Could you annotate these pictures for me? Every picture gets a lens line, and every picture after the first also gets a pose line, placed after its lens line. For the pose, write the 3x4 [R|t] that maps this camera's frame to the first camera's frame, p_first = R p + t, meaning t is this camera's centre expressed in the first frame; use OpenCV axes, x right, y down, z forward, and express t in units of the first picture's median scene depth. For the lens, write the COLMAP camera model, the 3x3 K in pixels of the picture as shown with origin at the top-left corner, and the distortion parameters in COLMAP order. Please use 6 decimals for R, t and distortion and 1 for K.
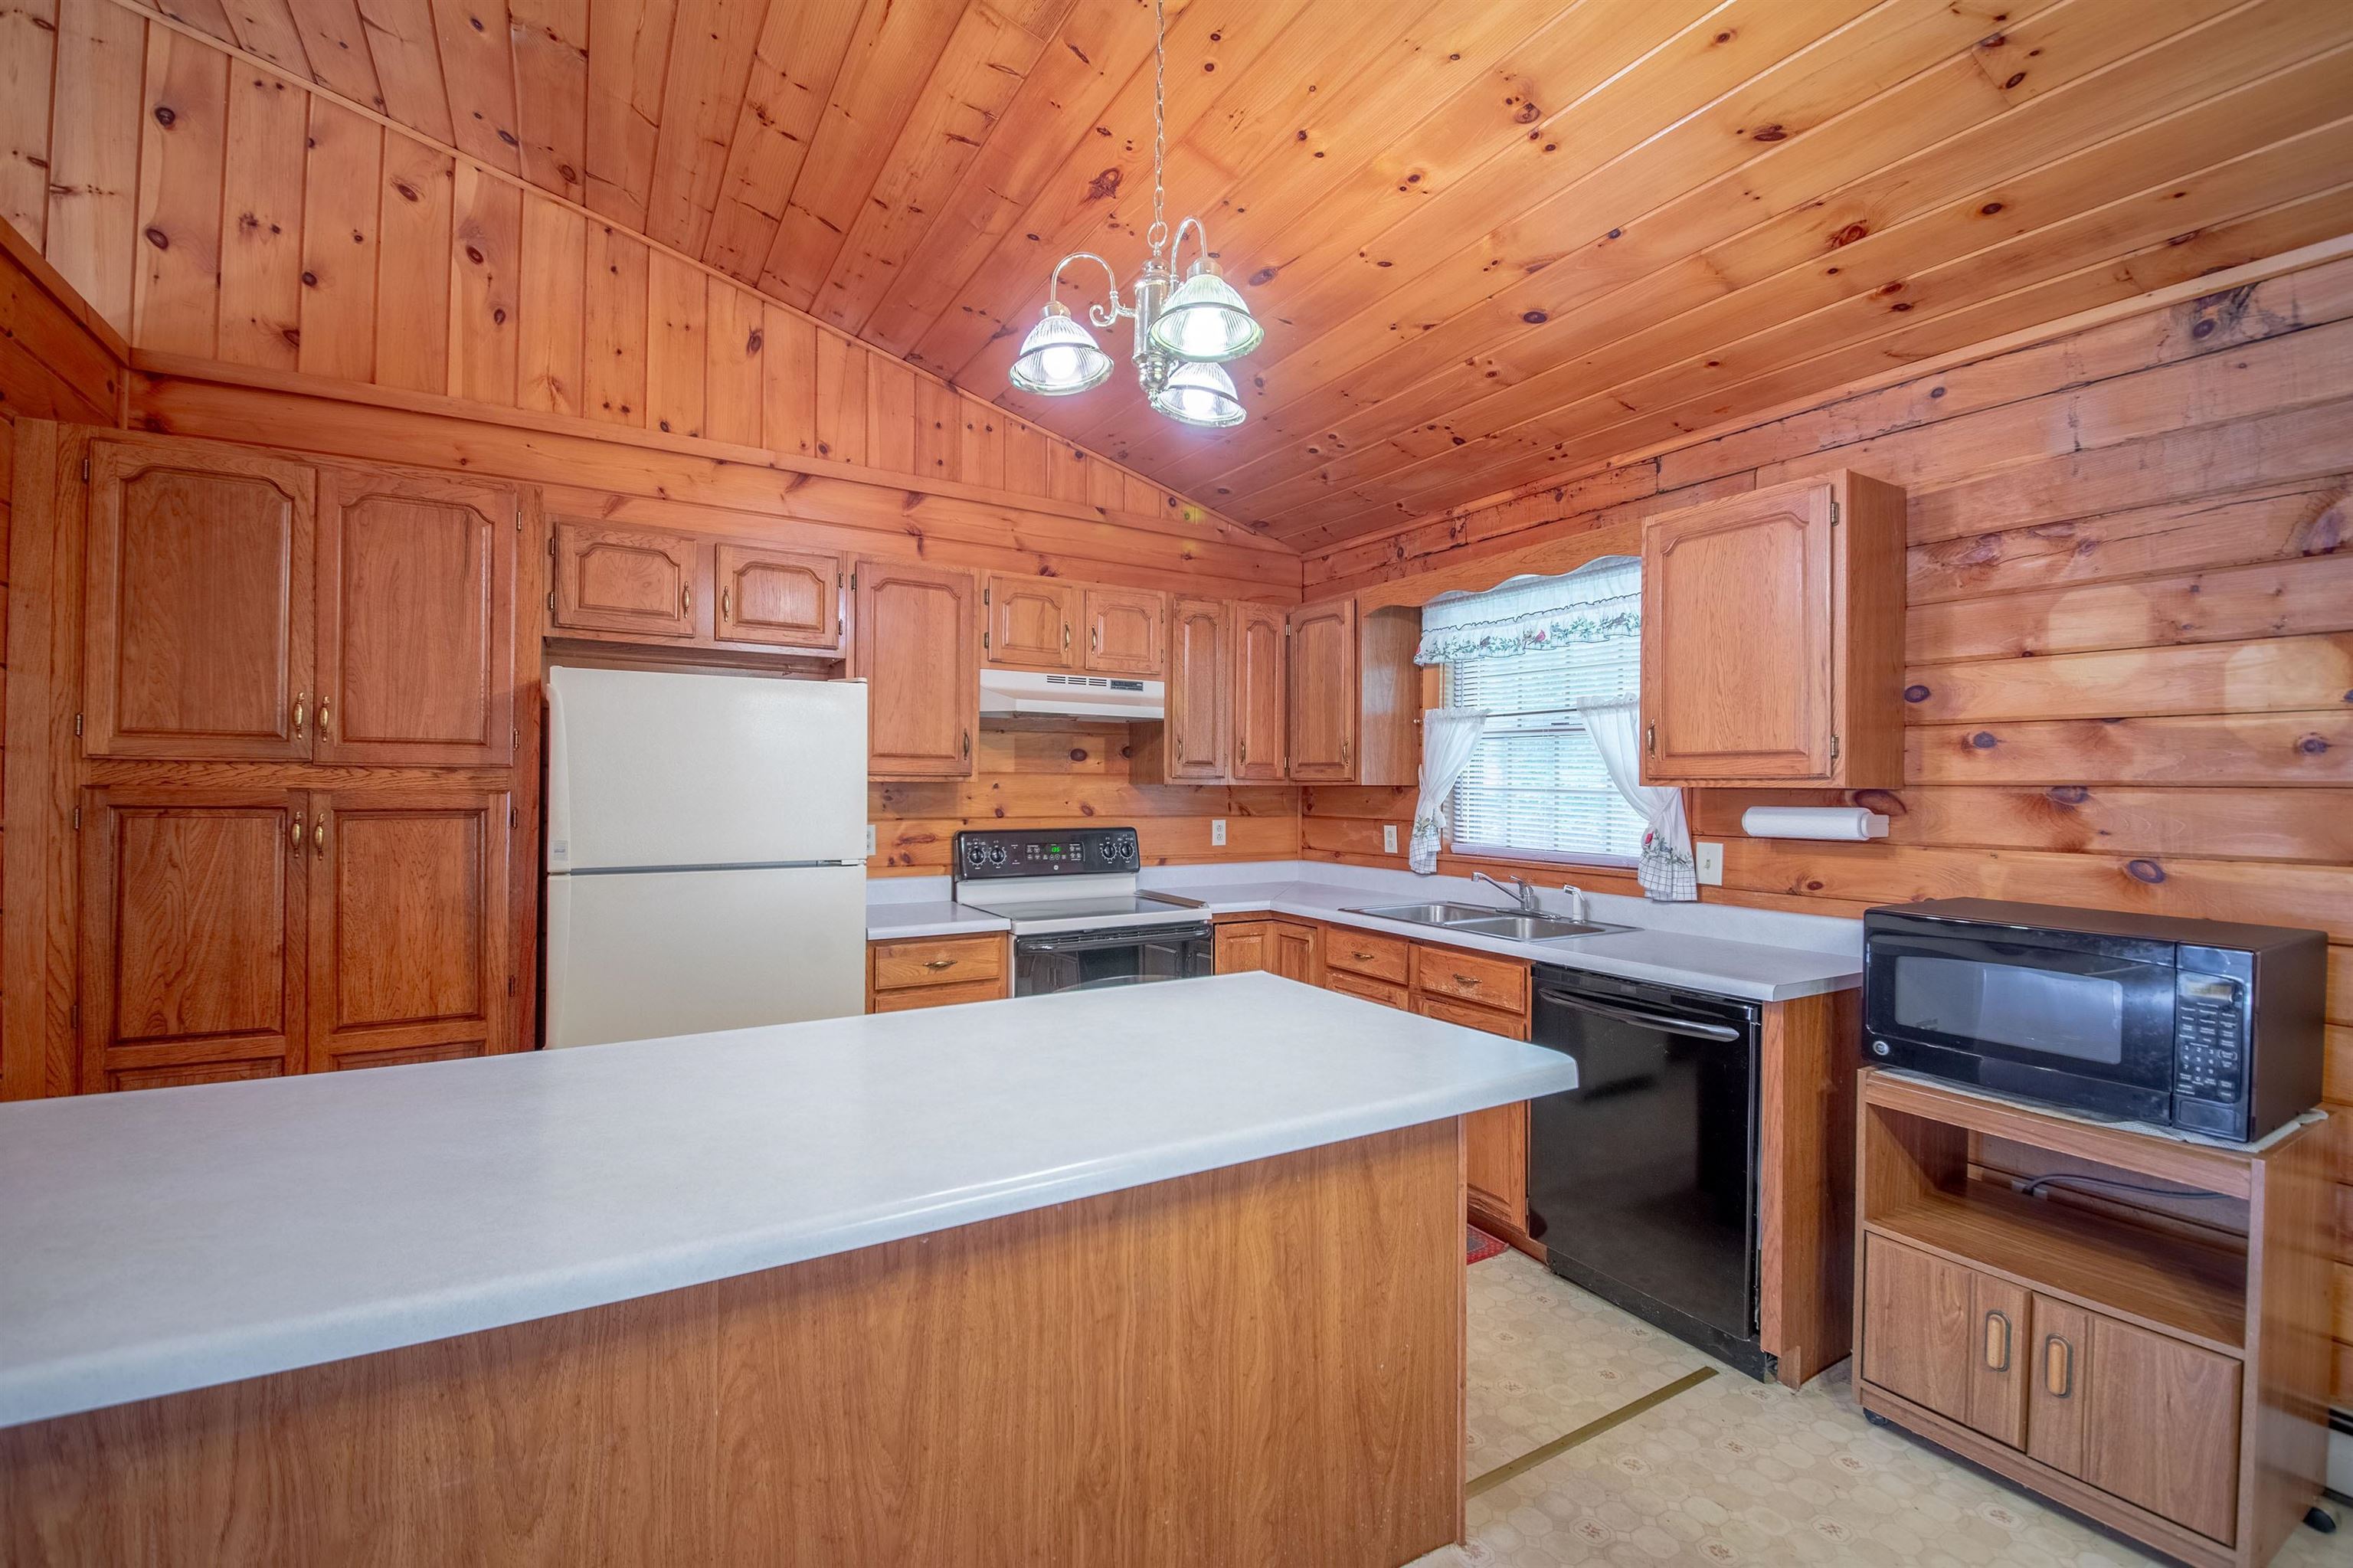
lens RADIAL K [[999.9, 0, 1175.3], [0, 999.9, 784.8], [0, 0, 1]] dist [0.030361, -0.029236]
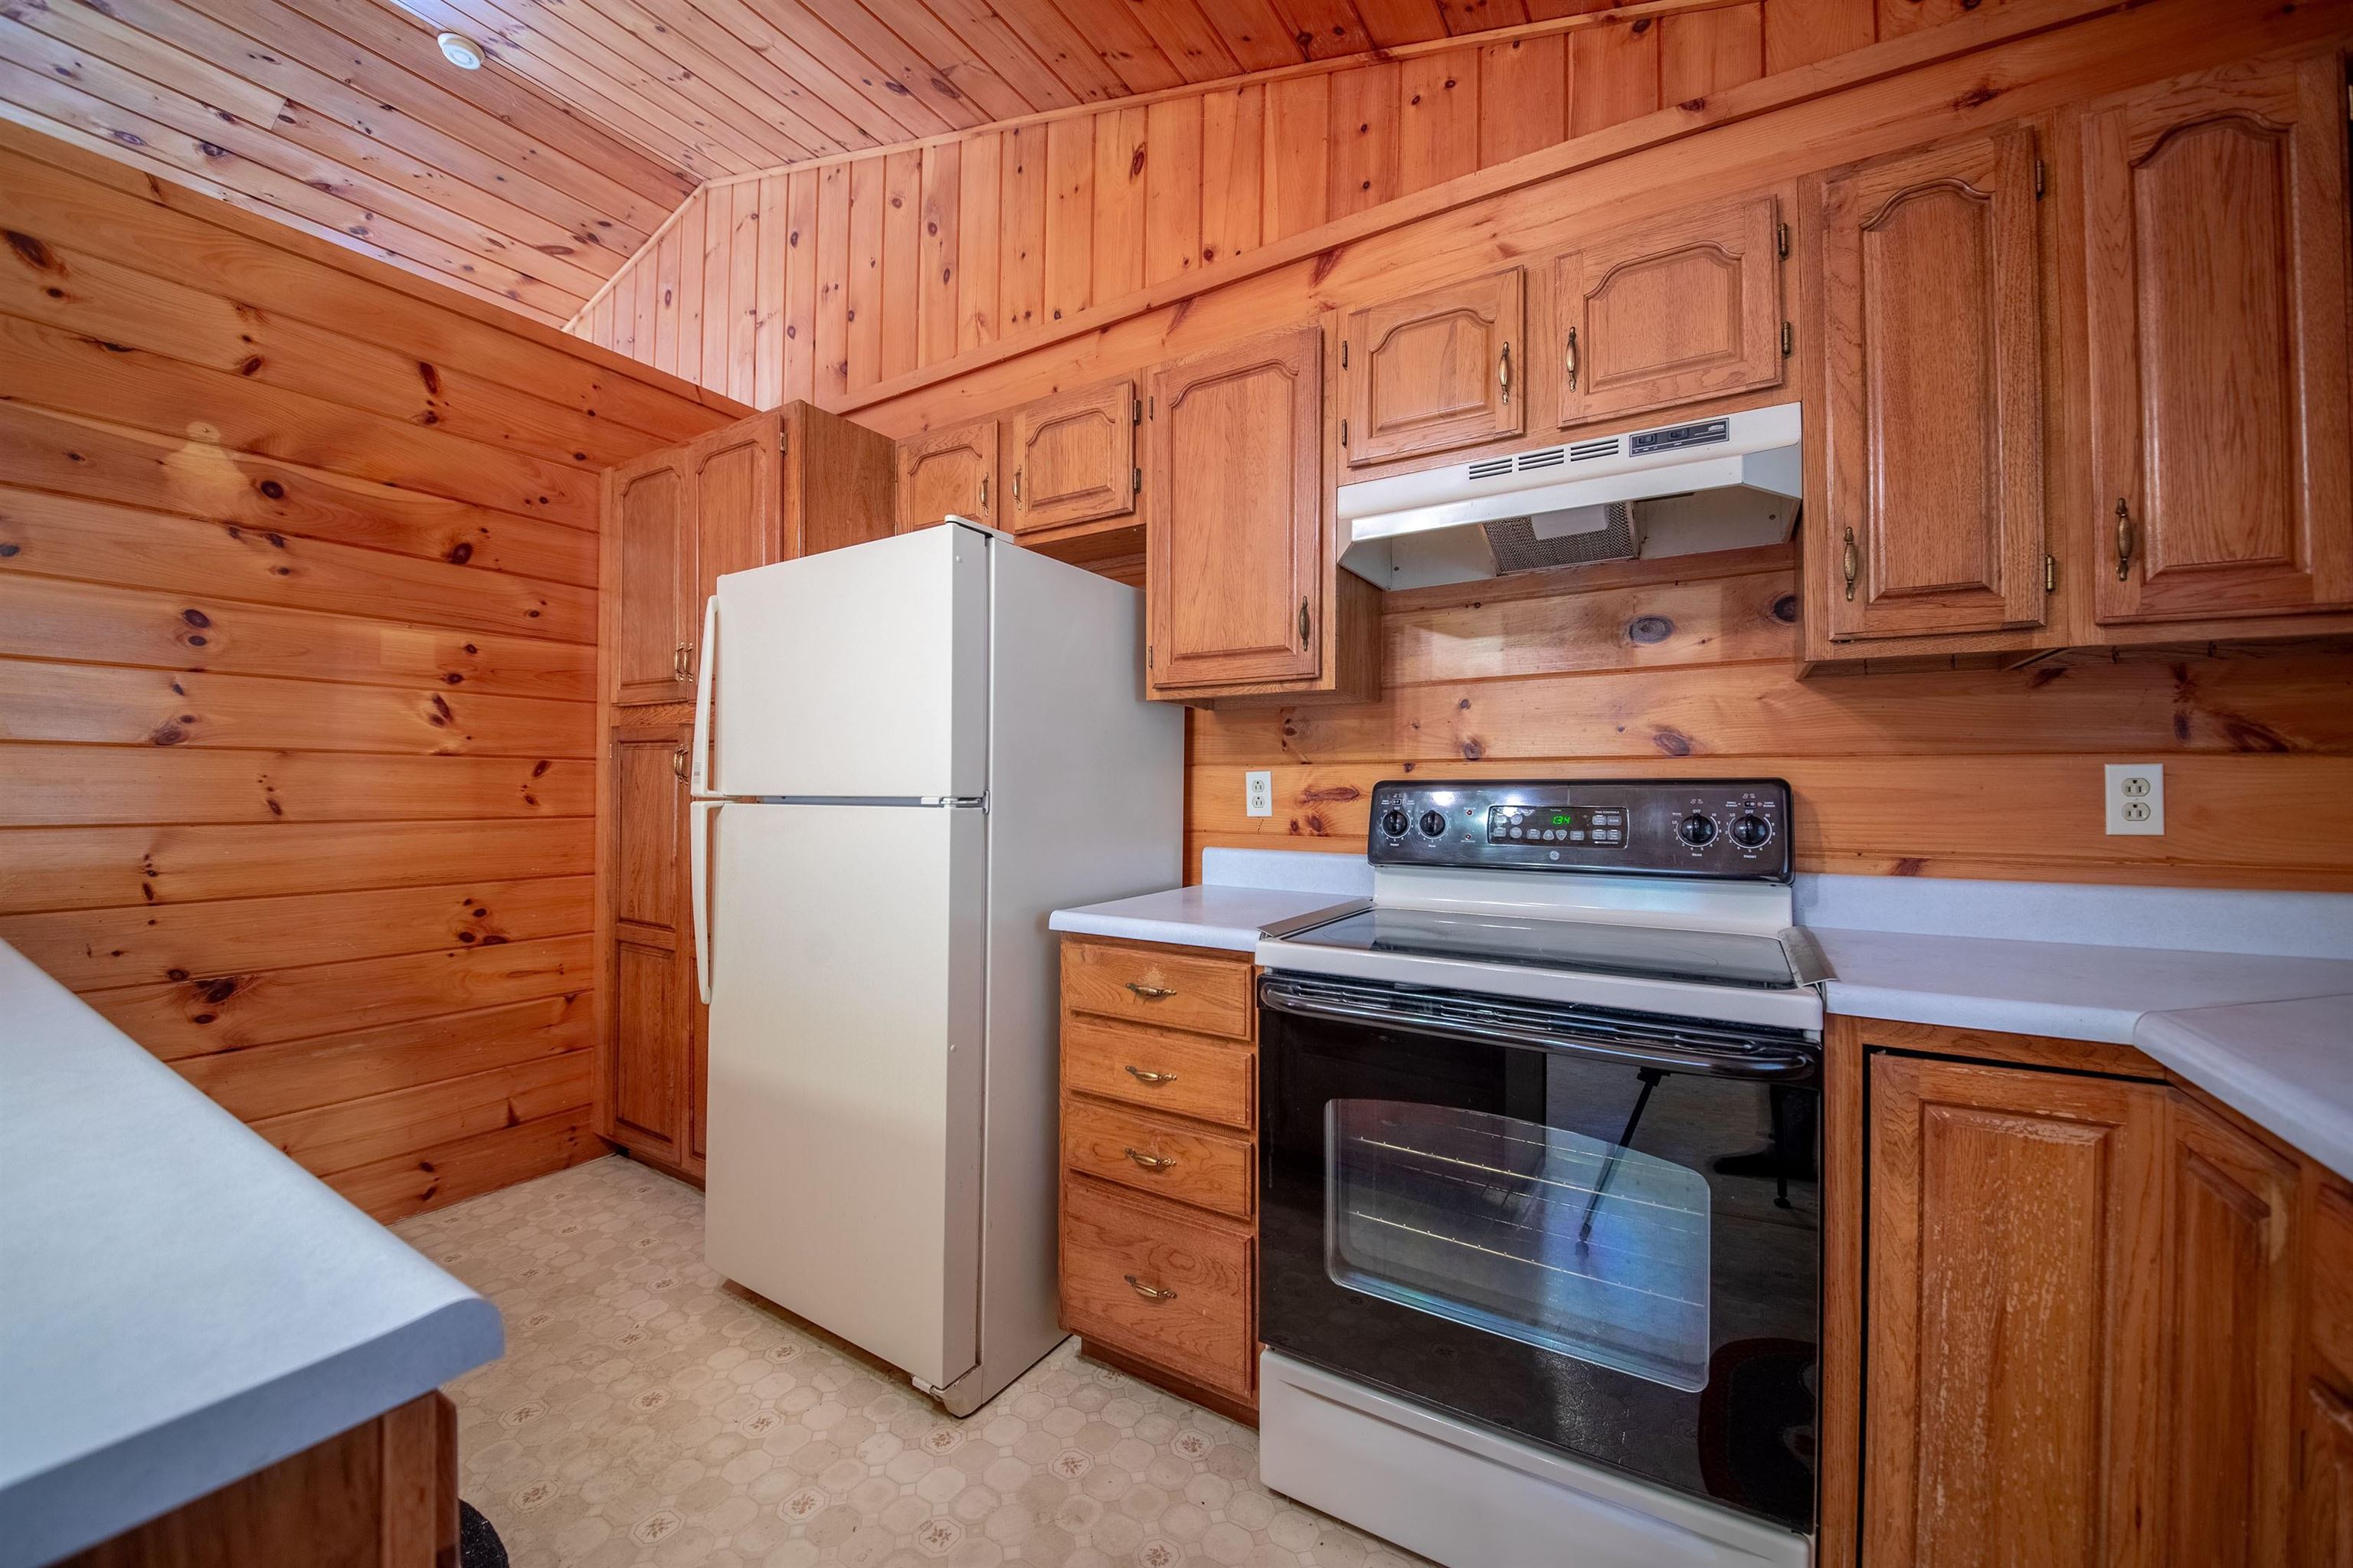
lens RADIAL K [[886.0, 0, 1176.5], [0, 886.0, 784.0], [0, 0, 1]] dist [0.013590, -0.023321]
pose [[0.454121, -0.011710, -0.890863, 0.220685], [0.000420, 0.999916, -0.012930, 0.061633], [0.890940, 0.005498, 0.454087, 0.736966]]
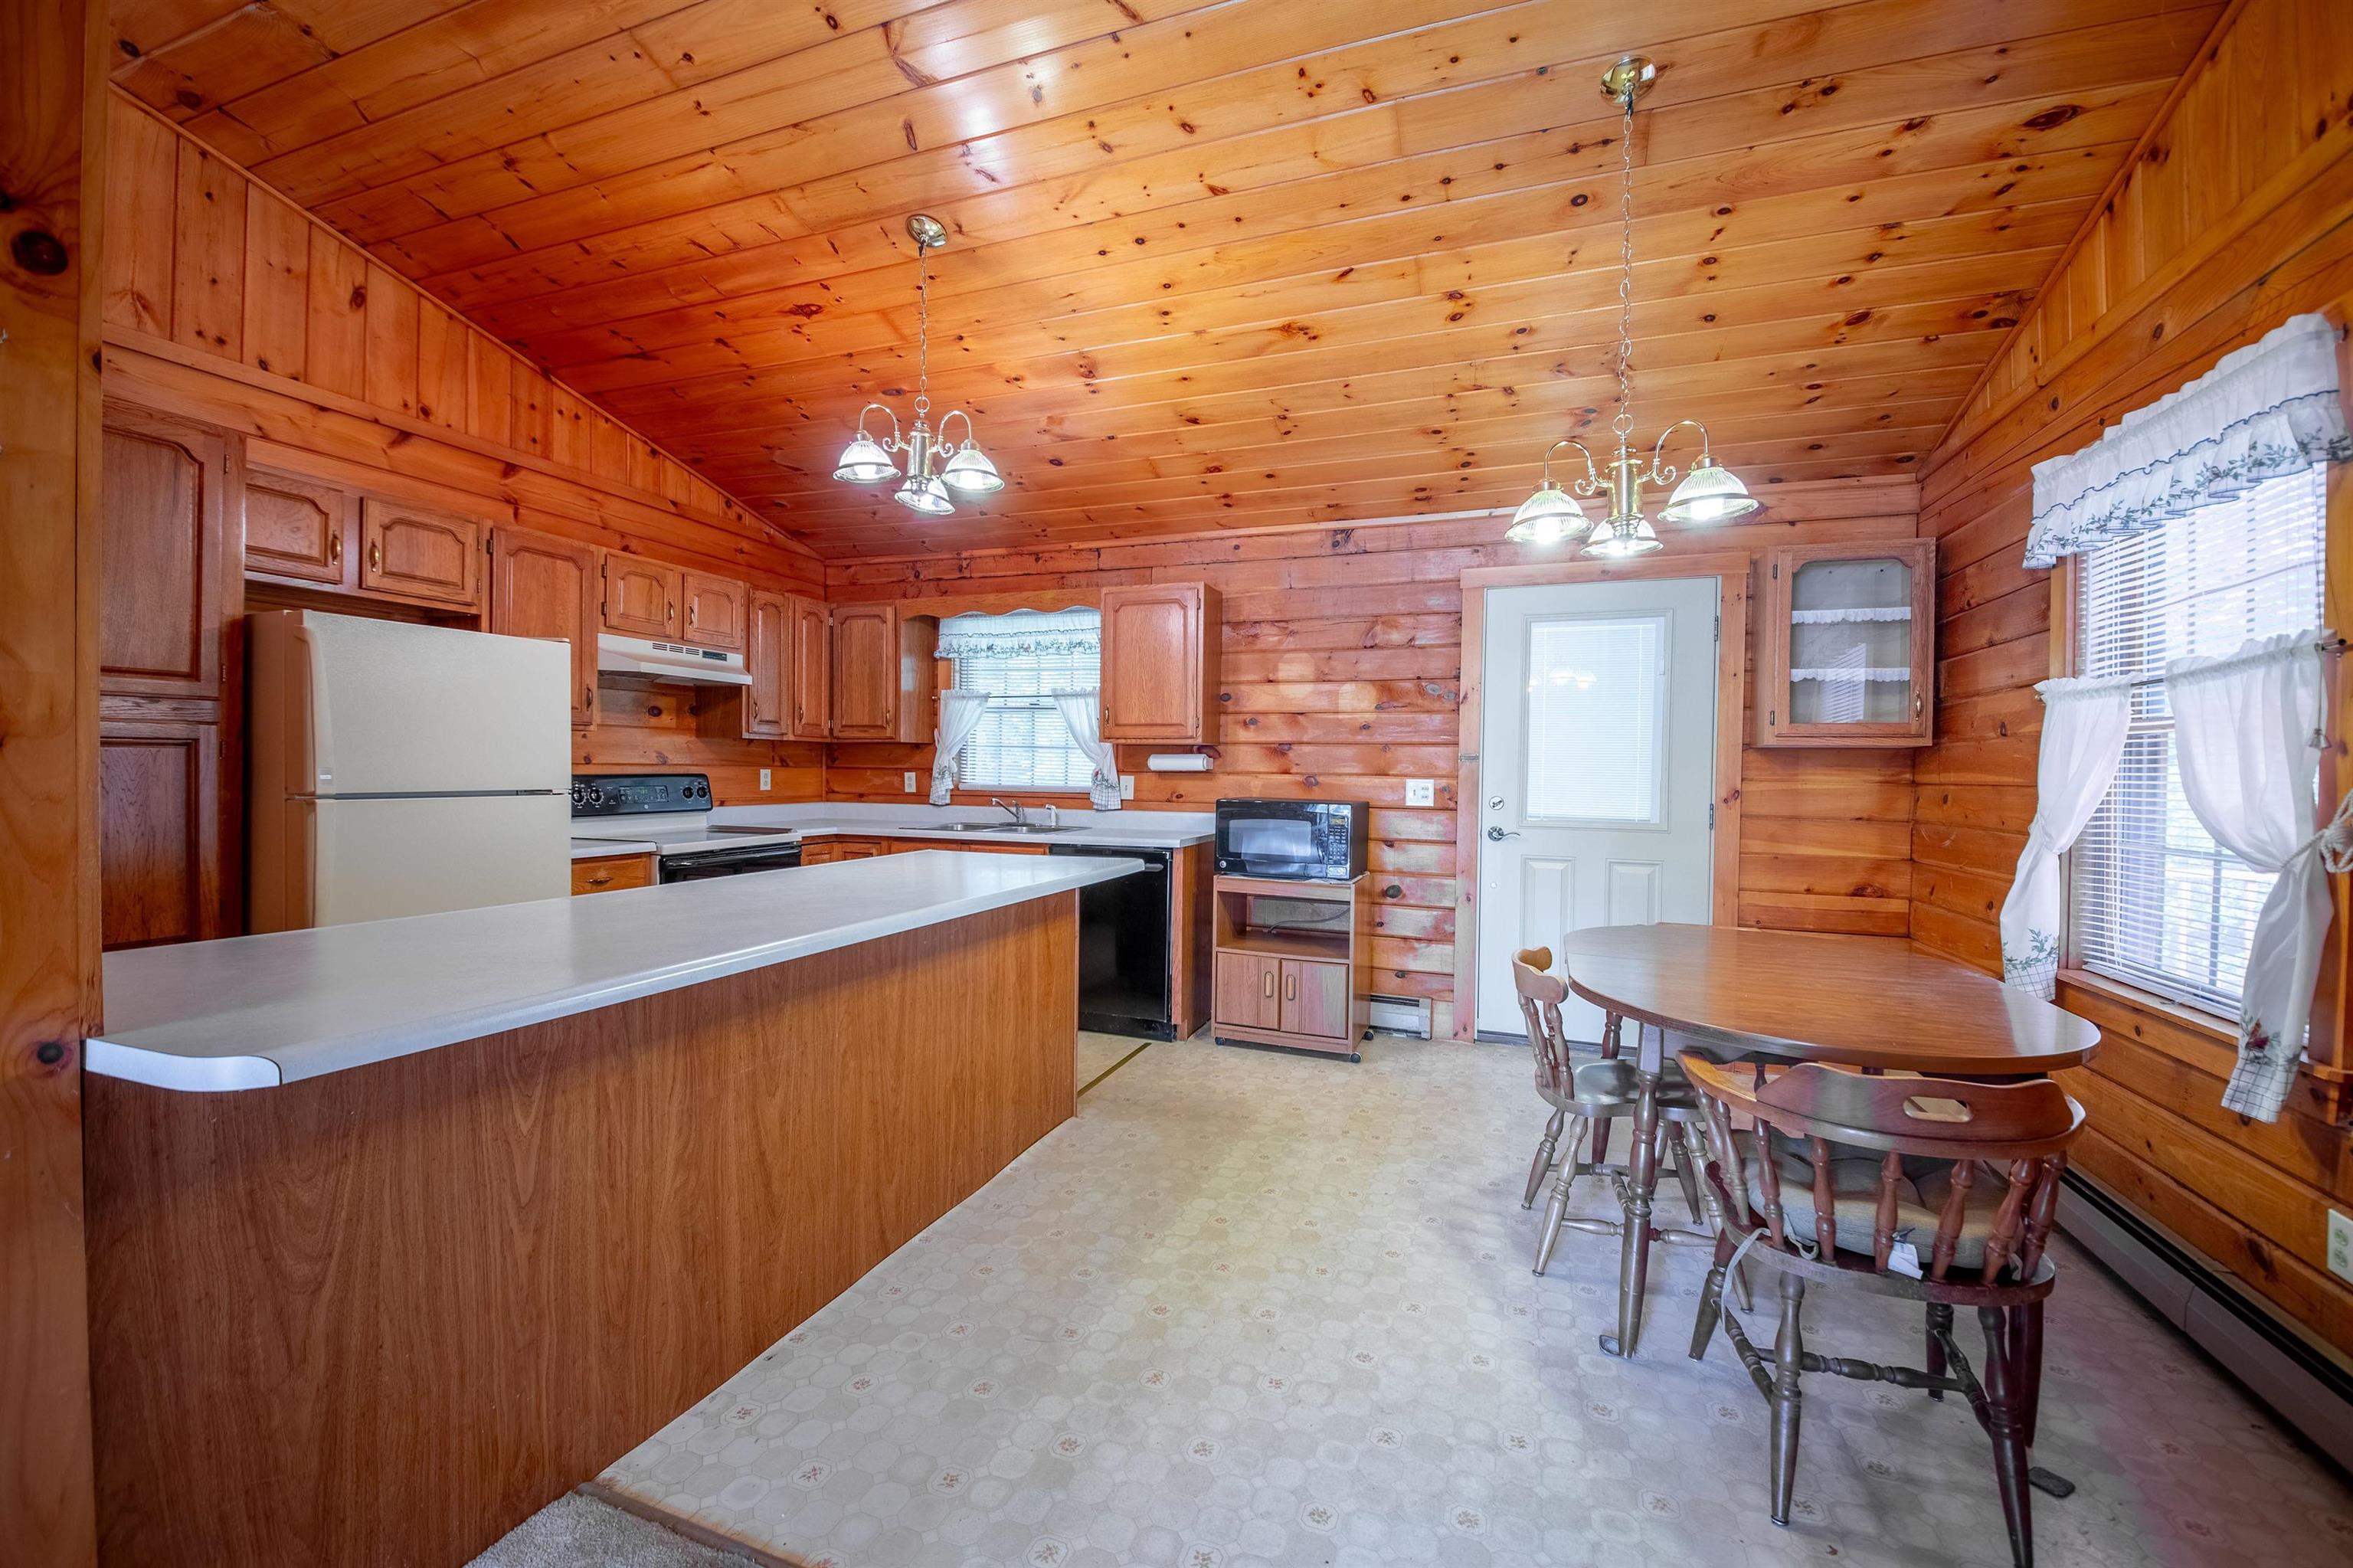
lens RADIAL K [[929.9, 0, 1179.9], [0, 929.9, 782.0], [0, 0, 1]] dist [0.035247, -0.033181]
pose [[0.776978, -0.006591, 0.629494, -0.378898], [-0.007769, 0.999769, 0.020056, 0.031561], [-0.629480, -0.020474, 0.776747, -0.288337]]
